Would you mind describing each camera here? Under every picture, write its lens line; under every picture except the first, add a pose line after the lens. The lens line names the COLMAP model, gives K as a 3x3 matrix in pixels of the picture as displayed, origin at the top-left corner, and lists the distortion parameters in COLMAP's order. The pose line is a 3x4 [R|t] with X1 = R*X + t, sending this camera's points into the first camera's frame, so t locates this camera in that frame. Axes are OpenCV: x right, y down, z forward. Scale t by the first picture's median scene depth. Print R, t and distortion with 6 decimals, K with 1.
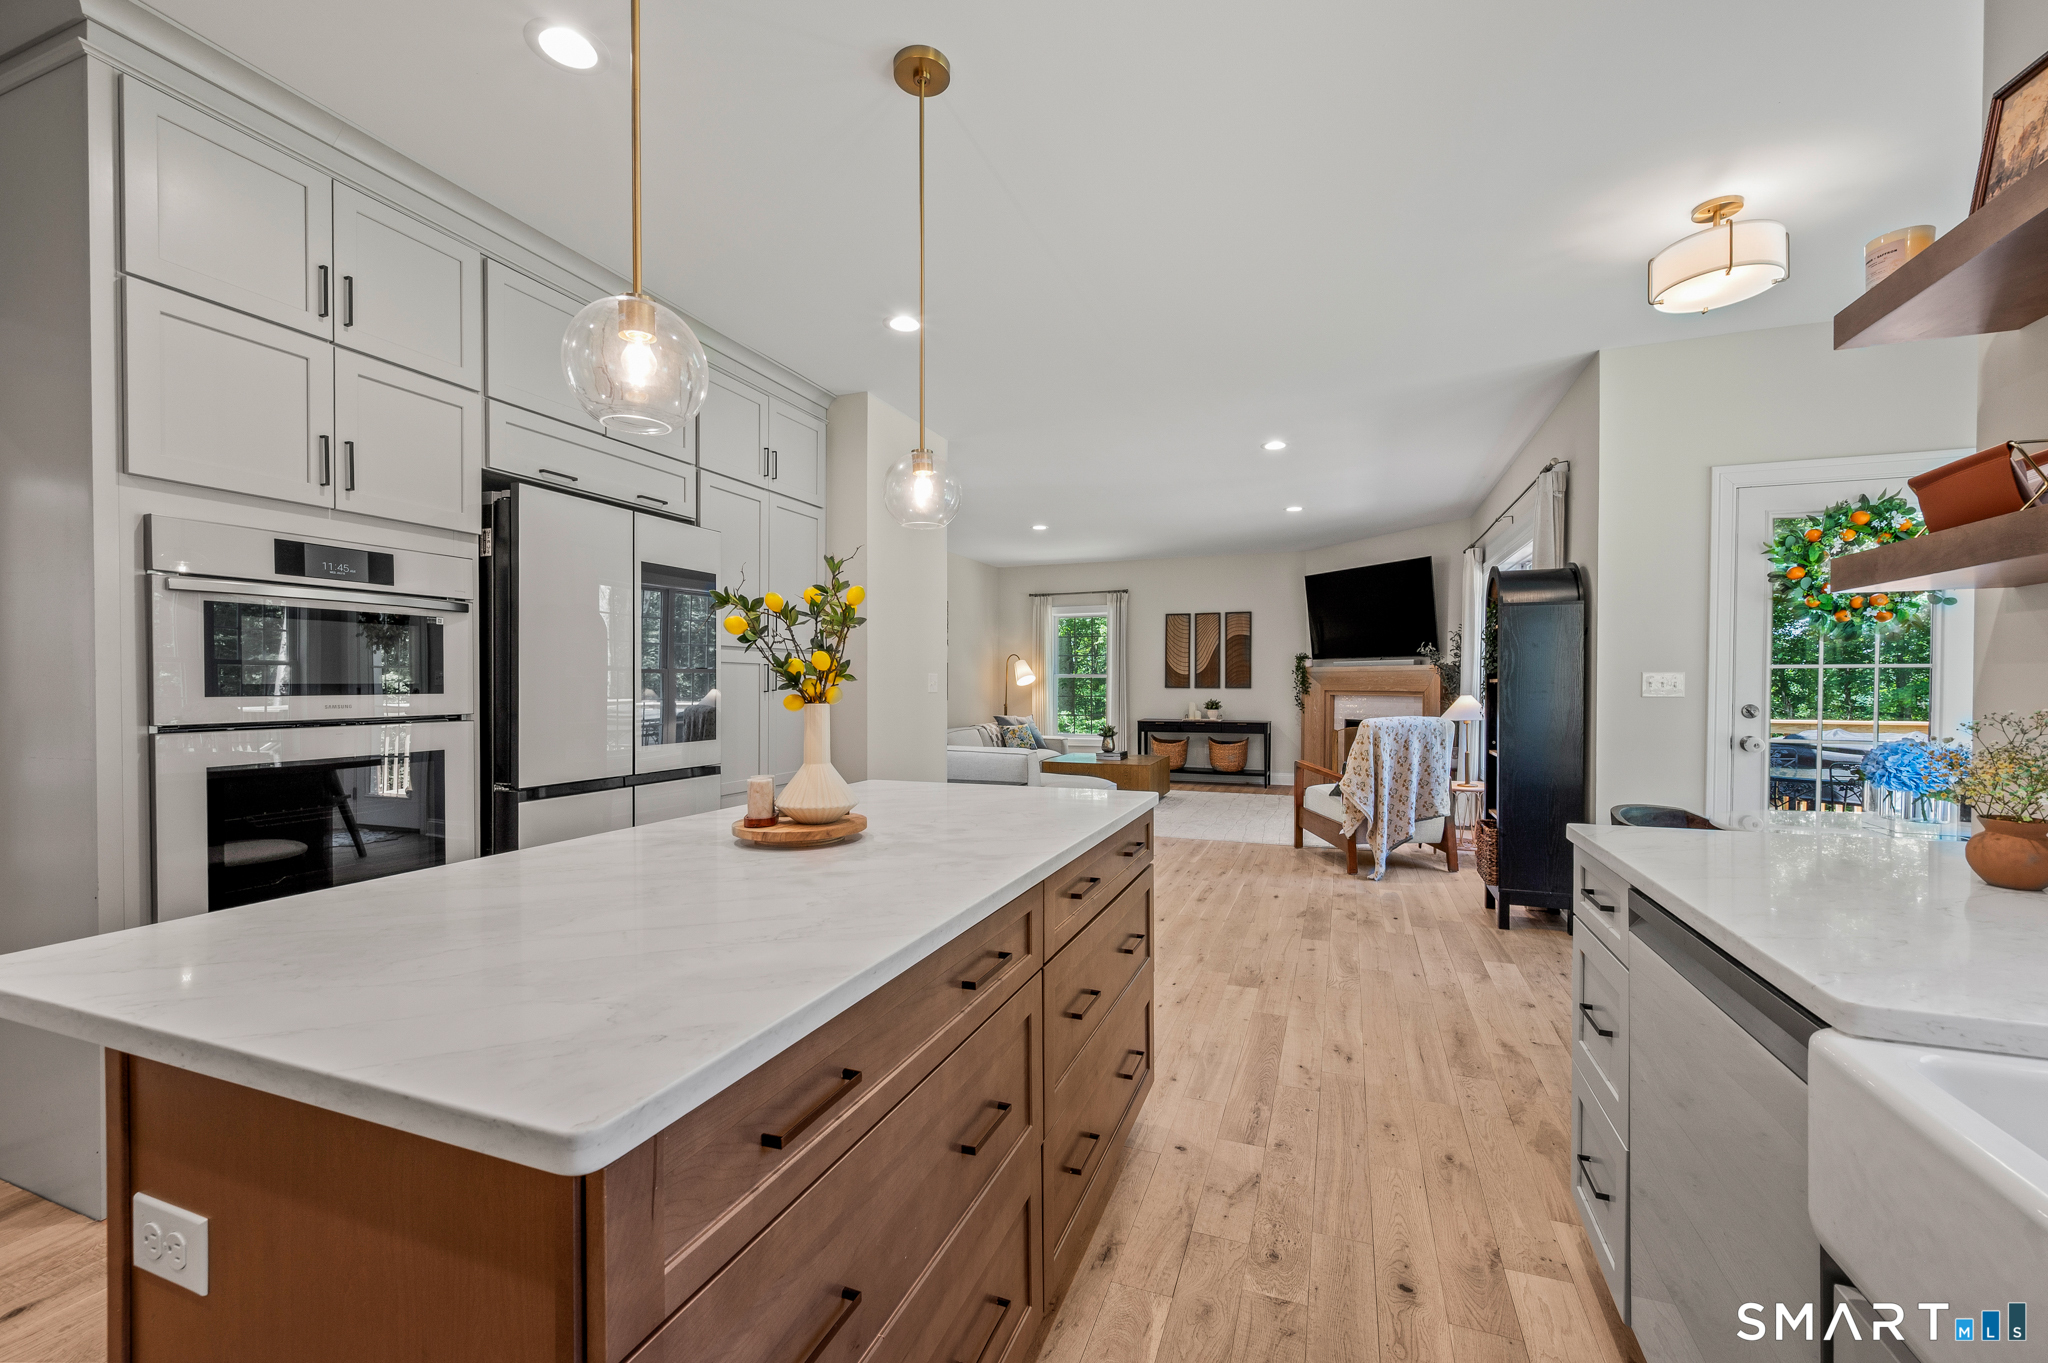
lens RADIAL K [[825.2, 0, 1033.1], [0, 825.2, 693.4], [0, 0, 1]] dist [-0.000299, -0.000055]
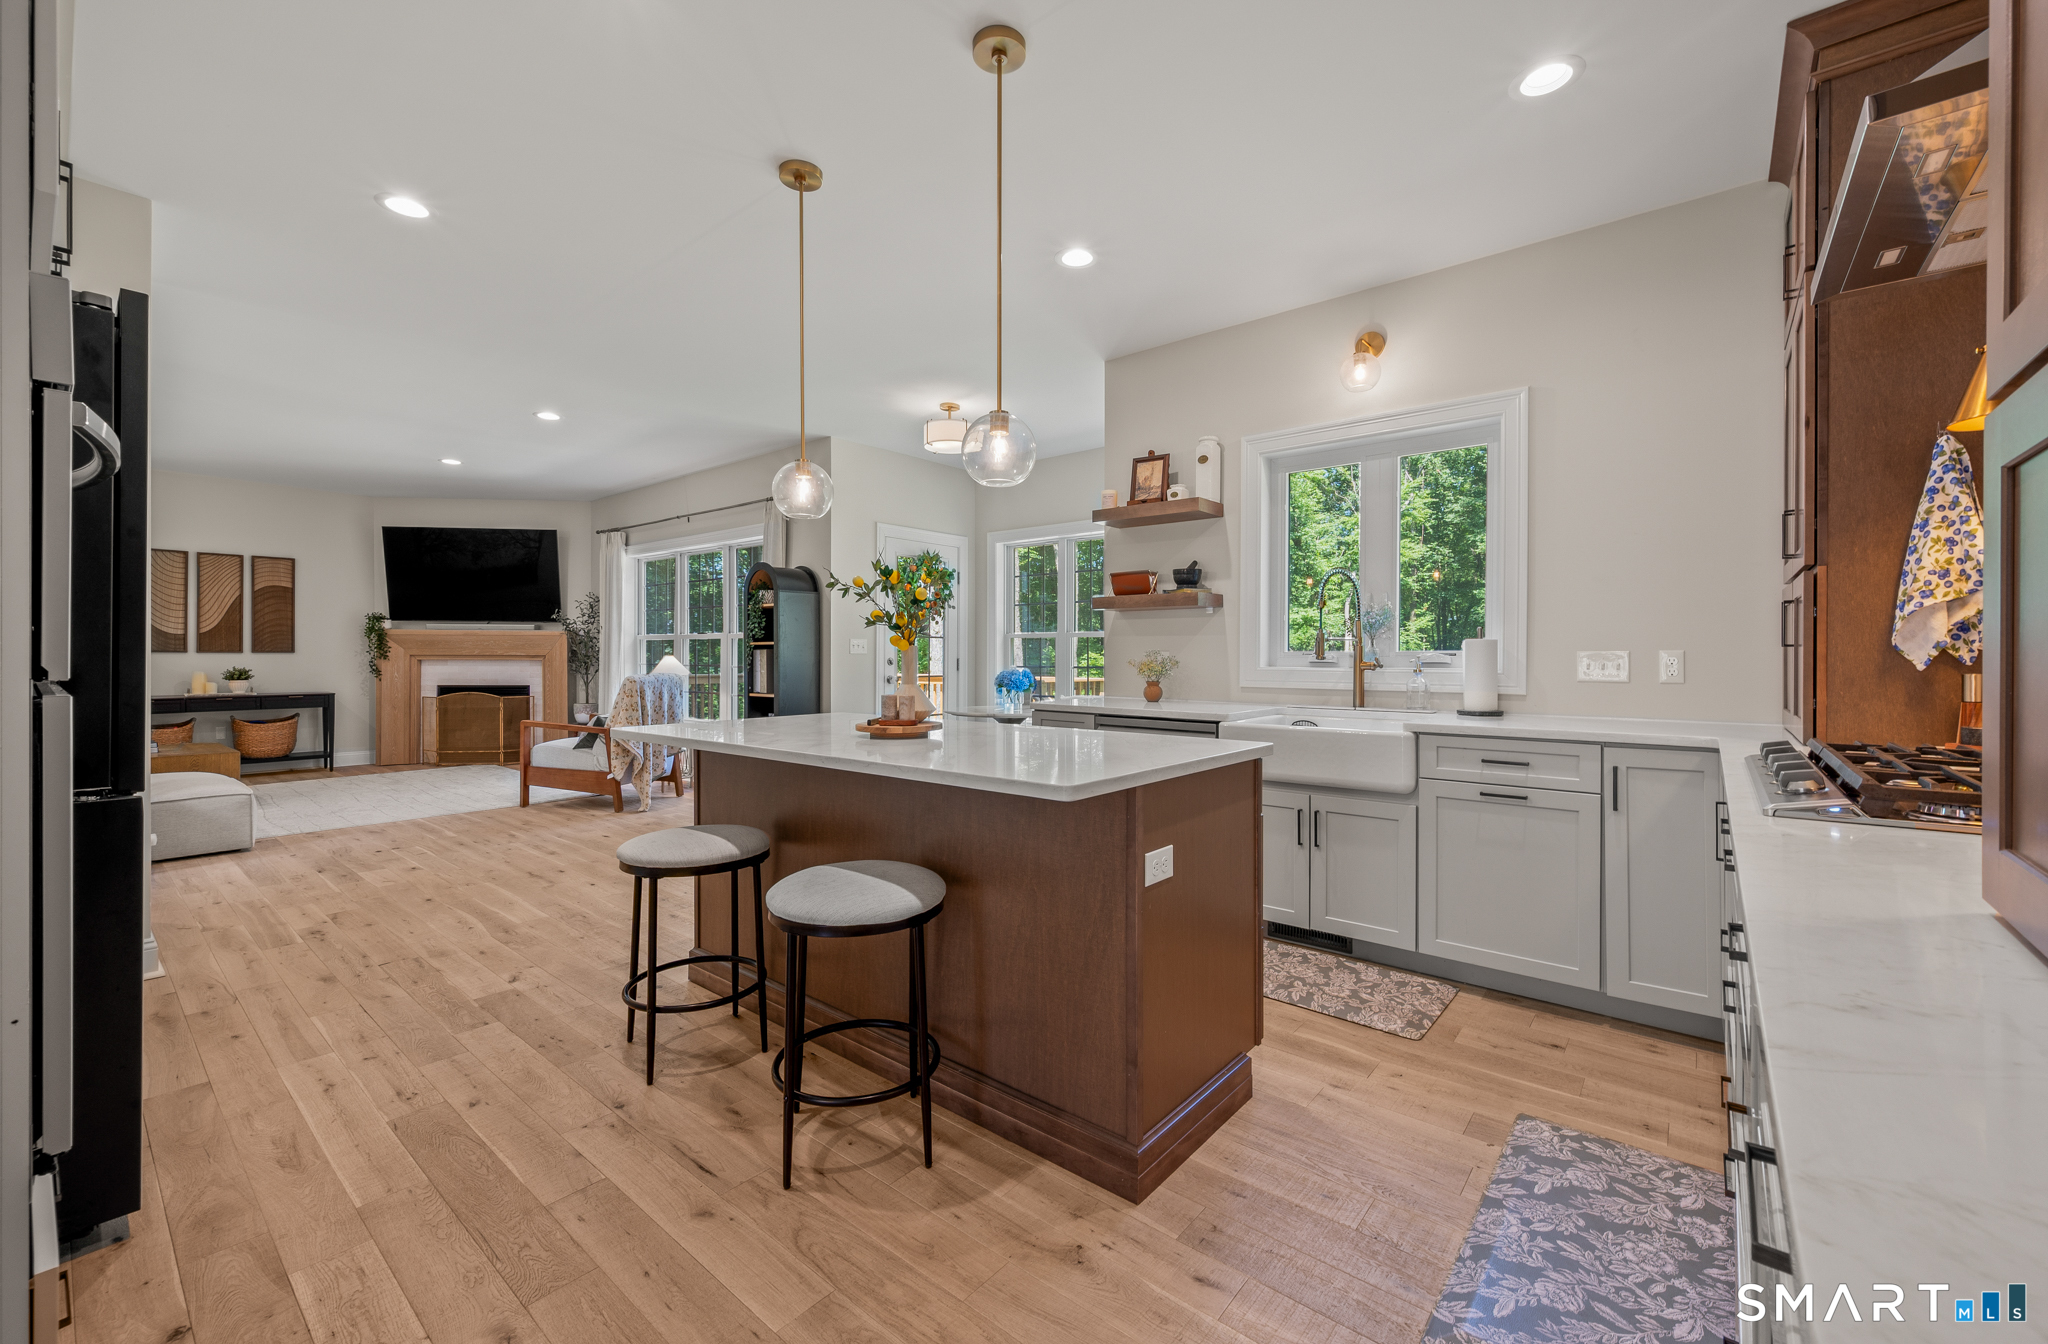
lens RADIAL K [[824.3, 0, 1031.5], [0, 824.3, 656.7], [0, 0, 1]] dist [-0.000206, -0.000038]
pose [[0.324456, -0.002193, 0.945898, -0.328567], [0.010173, 0.999948, -0.001171, 0.007453], [-0.945846, 0.010003, 0.324461, 0.057902]]
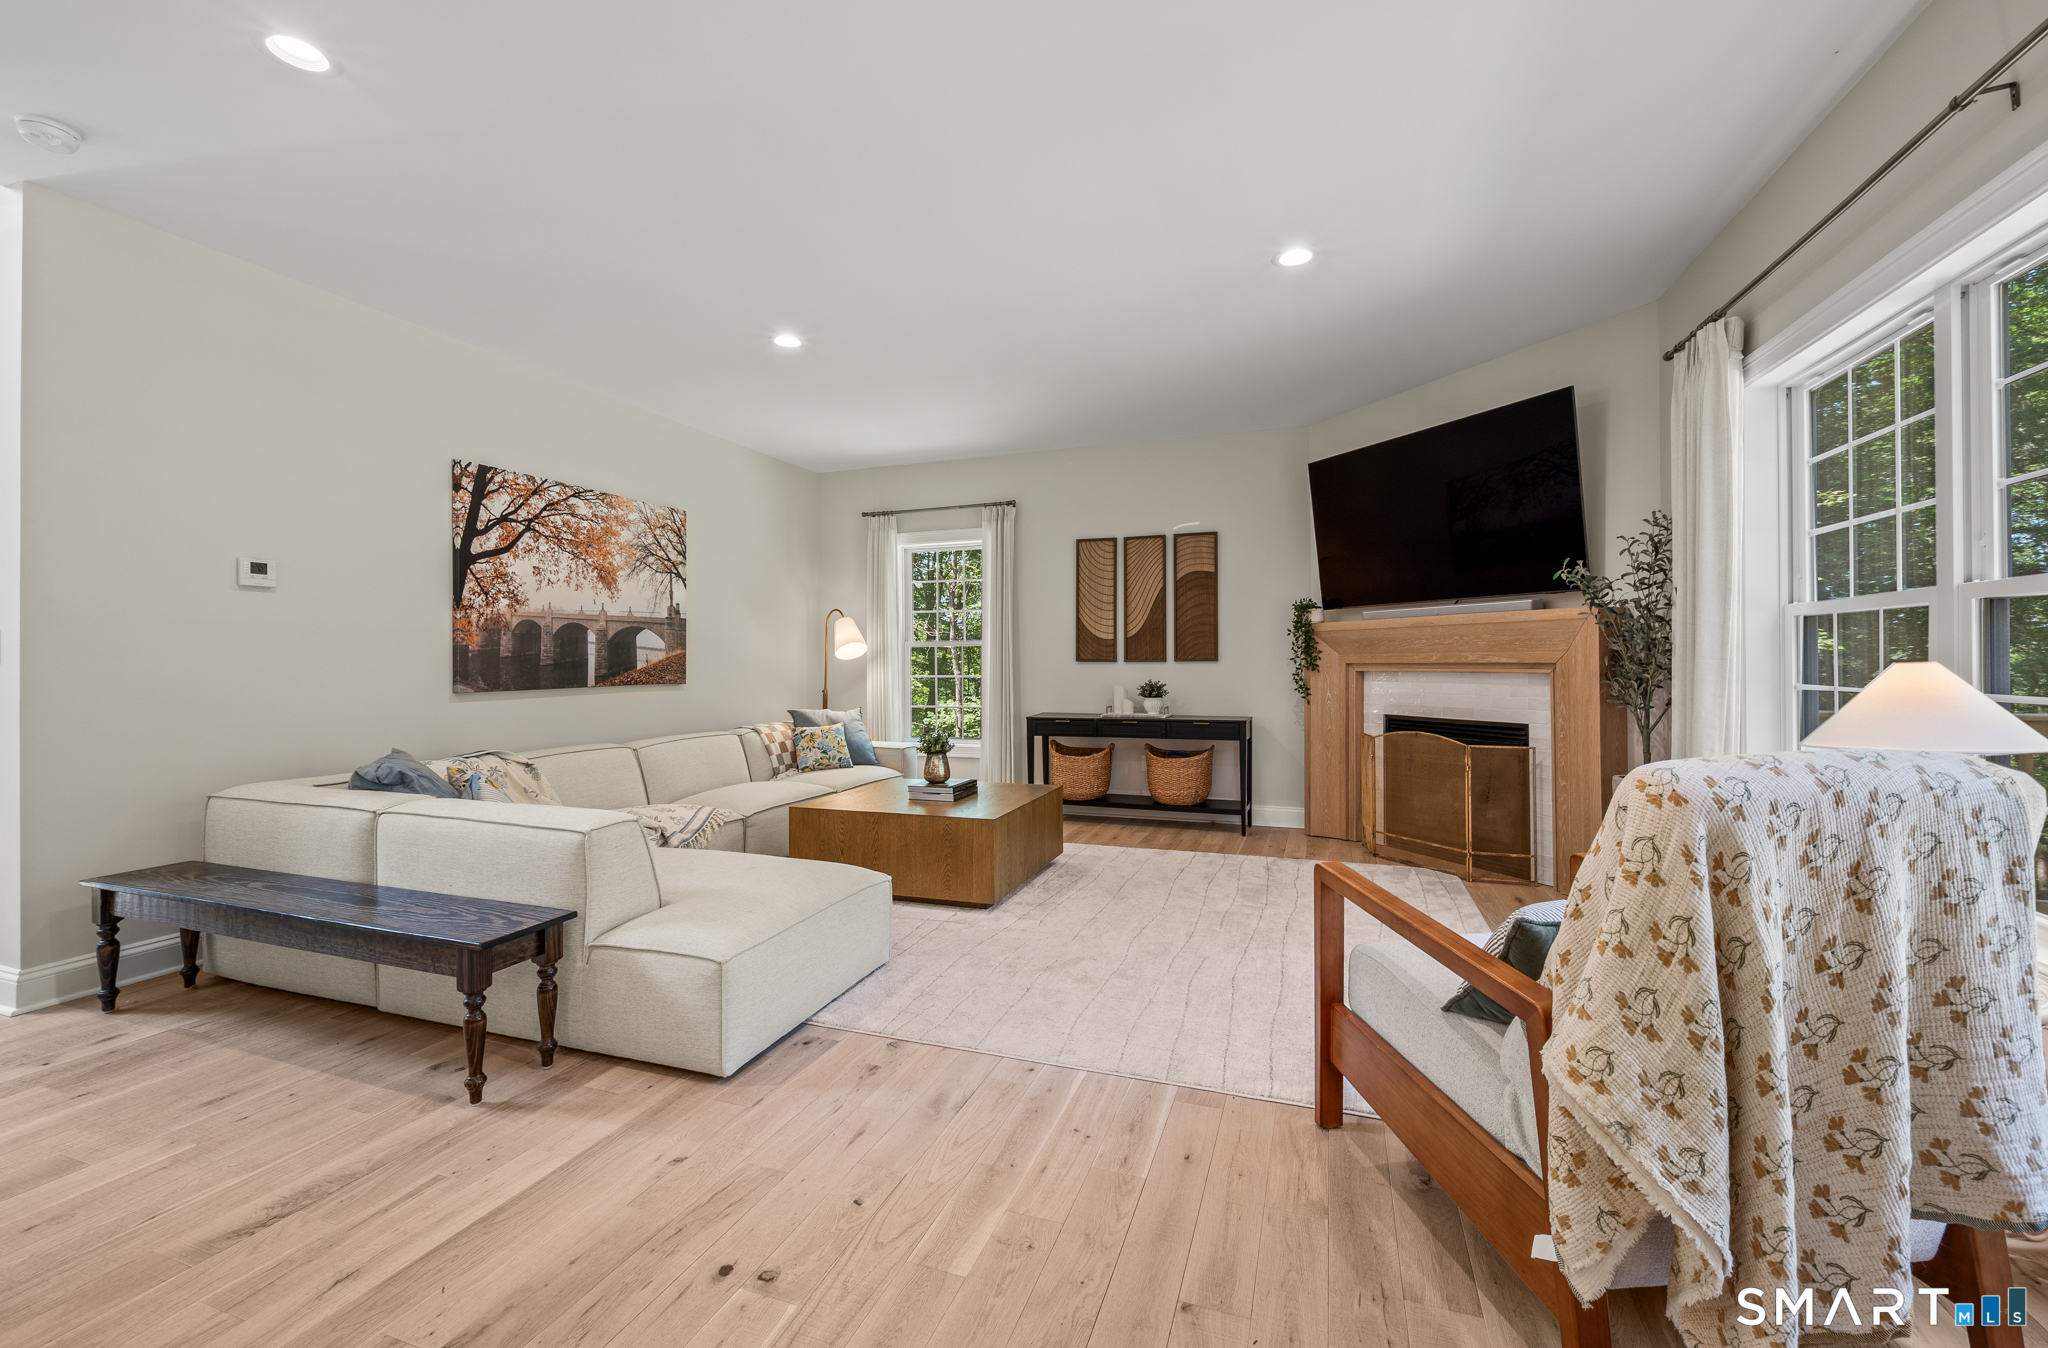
lens RADIAL K [[836.8, 0, 1021.3], [0, 836.8, 662.9], [0, 0, 1]] dist [0.000261, 0.000093]
pose [[0.999961, -0.005448, 0.006940, 0.145671], [0.005552, 0.999872, -0.014995, 0.003757], [-0.006857, 0.015033, 0.999863, 0.491052]]
